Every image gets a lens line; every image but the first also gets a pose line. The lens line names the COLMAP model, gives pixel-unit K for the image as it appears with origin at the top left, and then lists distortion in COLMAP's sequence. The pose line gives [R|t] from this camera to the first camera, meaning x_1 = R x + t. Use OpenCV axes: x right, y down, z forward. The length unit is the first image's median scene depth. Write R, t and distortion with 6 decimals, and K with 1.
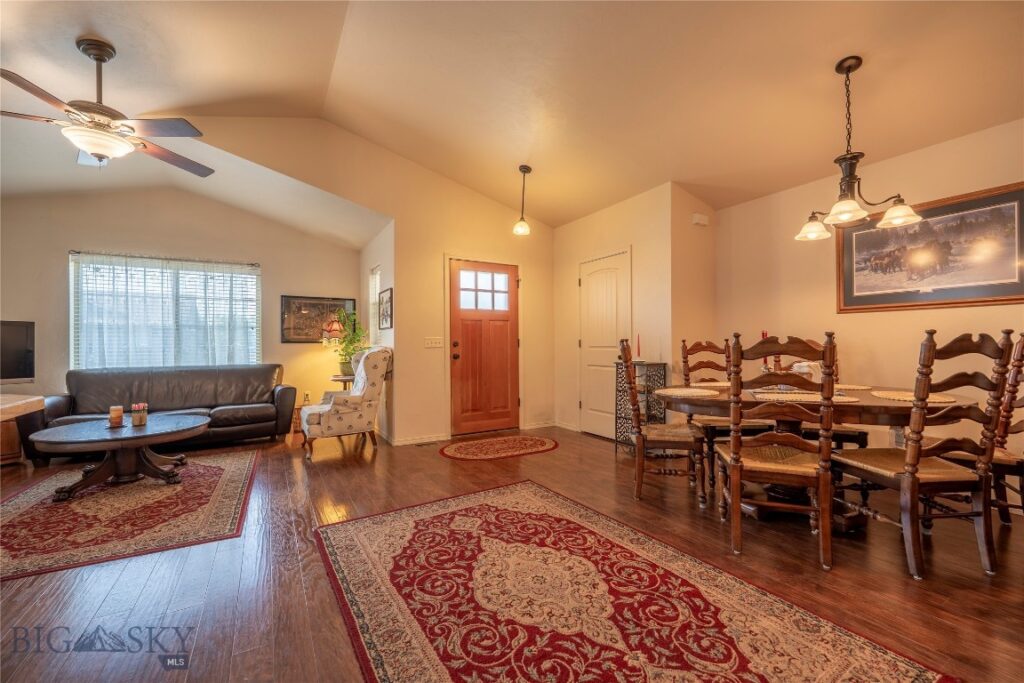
lens RADIAL K [[412.0, 0, 509.8], [0, 412.0, 342.5], [0, 0, 1]] dist [-0.000987, -0.000197]
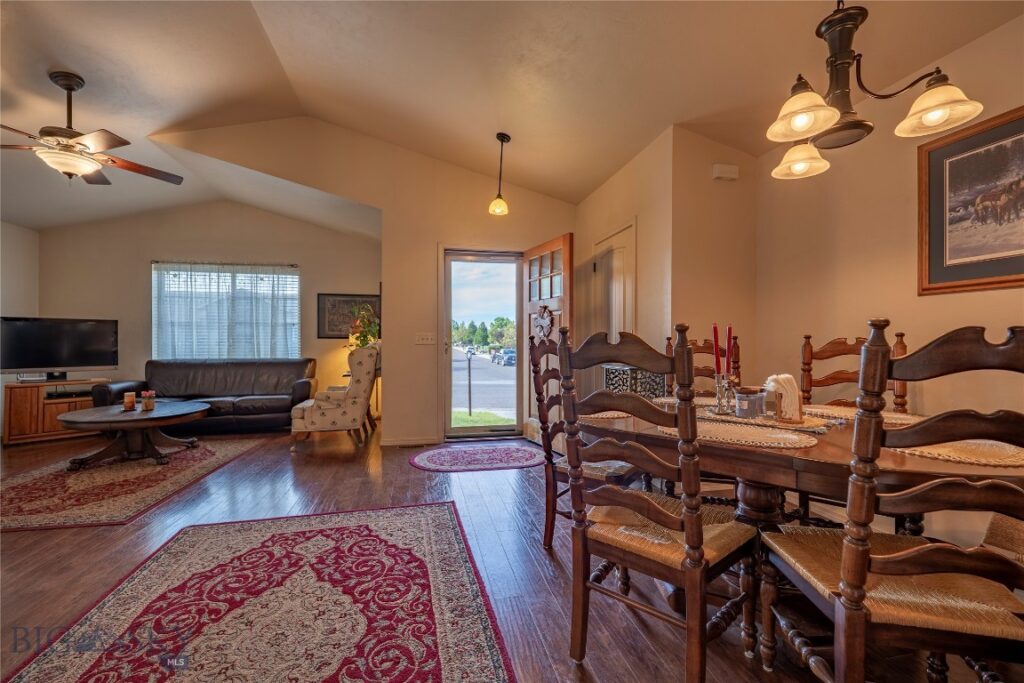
lens RADIAL K [[421.5, 0, 508.3], [0, 421.5, 343.0], [0, 0, 1]] dist [-0.001417, -0.000070]
pose [[0.948975, 0.009003, -0.315221, 0.532280], [-0.006051, 0.999928, 0.010343, -0.003130], [0.315292, -0.007908, 0.948962, 0.271042]]
